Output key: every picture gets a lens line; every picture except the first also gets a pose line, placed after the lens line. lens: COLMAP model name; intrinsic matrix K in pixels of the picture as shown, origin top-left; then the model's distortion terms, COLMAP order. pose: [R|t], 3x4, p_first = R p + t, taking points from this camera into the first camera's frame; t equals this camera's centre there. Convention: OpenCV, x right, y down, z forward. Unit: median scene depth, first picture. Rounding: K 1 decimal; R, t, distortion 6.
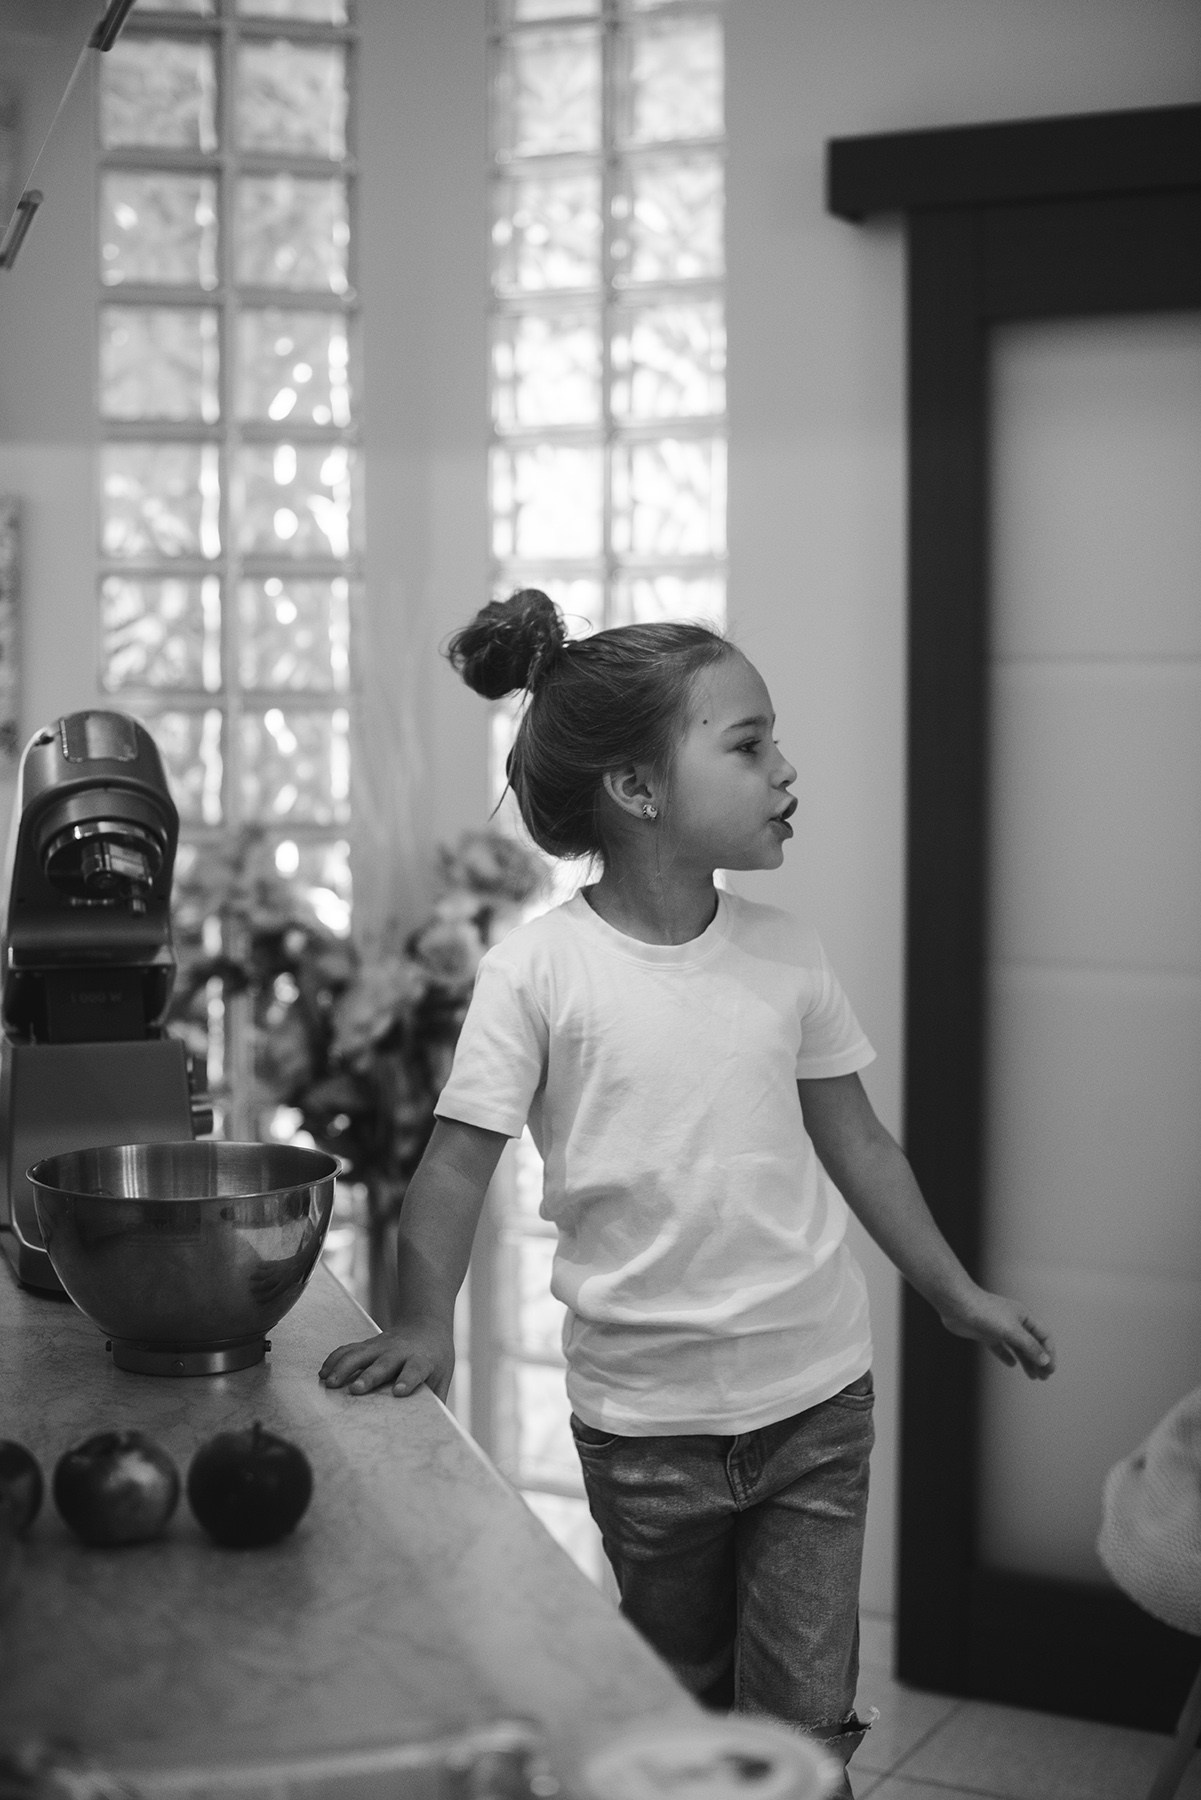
lens RADIAL K [[2644.0, 0, 600.5], [0, 2644.0, 900.0], [0, 0, 1]] dist [-0.176904, 0.329757]
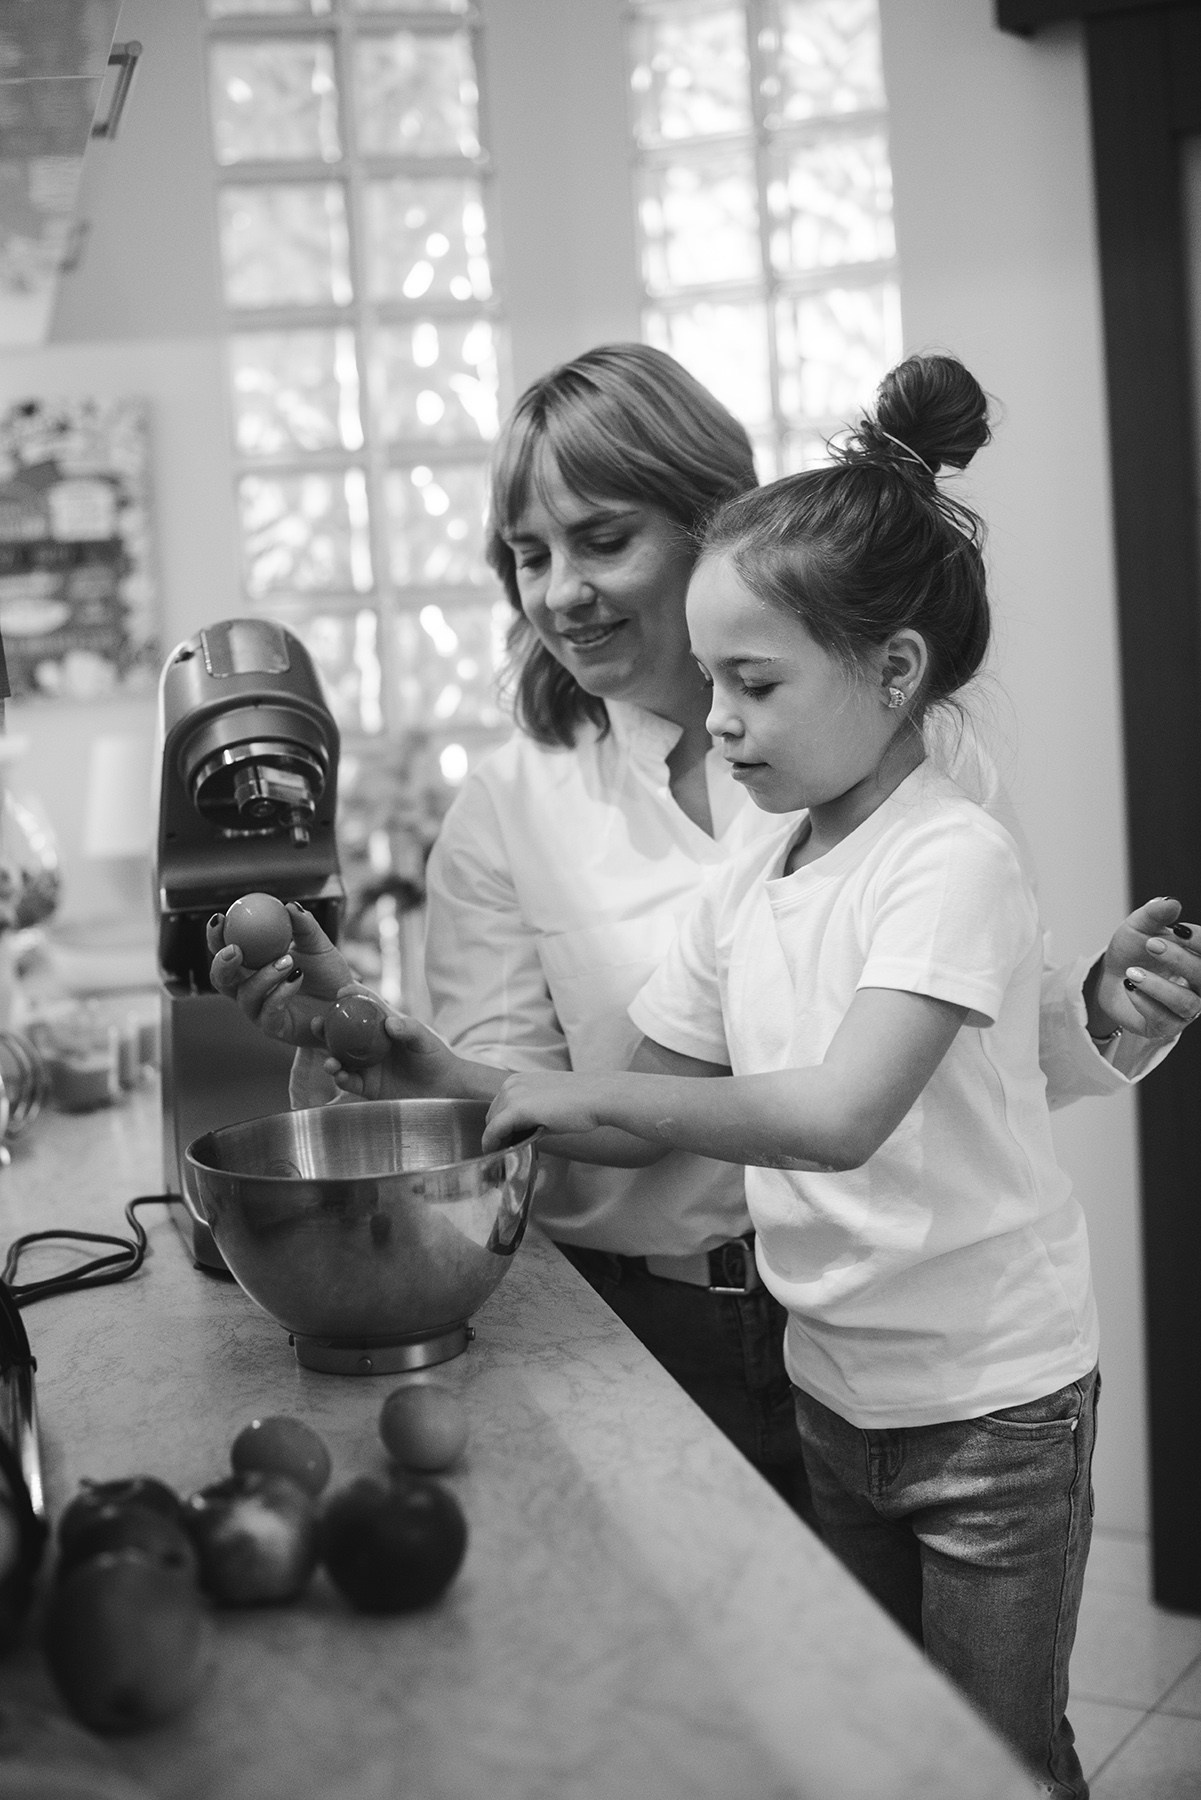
lens RADIAL K [[2644.0, 0, 600.5], [0, 2644.0, 900.0], [0, 0, 1]] dist [-0.176904, 0.329757]
pose [[0.996426, -0.057197, -0.062157, -0.011347], [0.059885, 0.997309, 0.042280, -0.004245], [0.059572, -0.045851, 0.997170, 0.063690]]
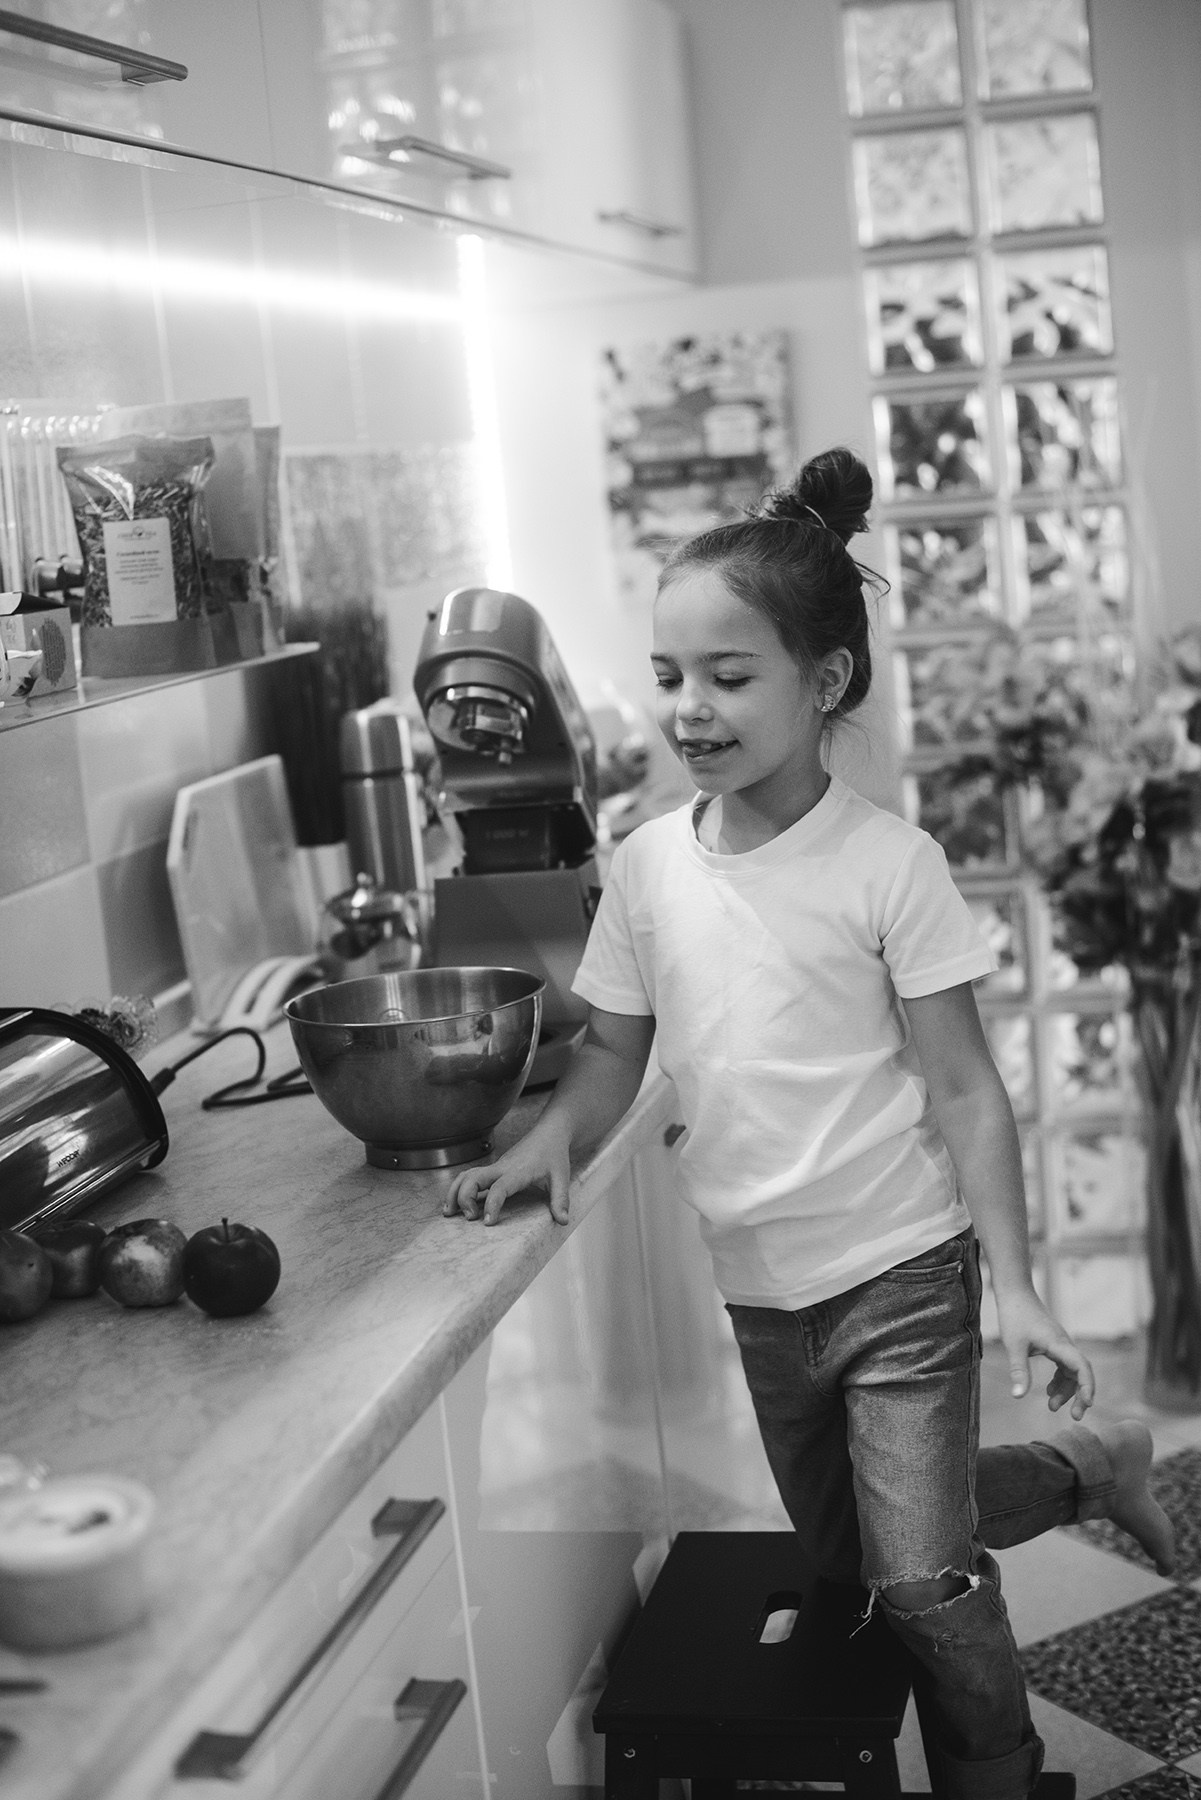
lens RADIAL K [[2610.5, 0, 600.5], [0, 2610.5, 900.0], [0, 0, 1]] dist [-0.039781, 0.059892]
pose [[0.865754, 0.004529, -0.500450, 0.244305], [0.047048, 0.994794, 0.090393, -0.020885], [0.498254, -0.101803, 0.861034, 0.014047]]
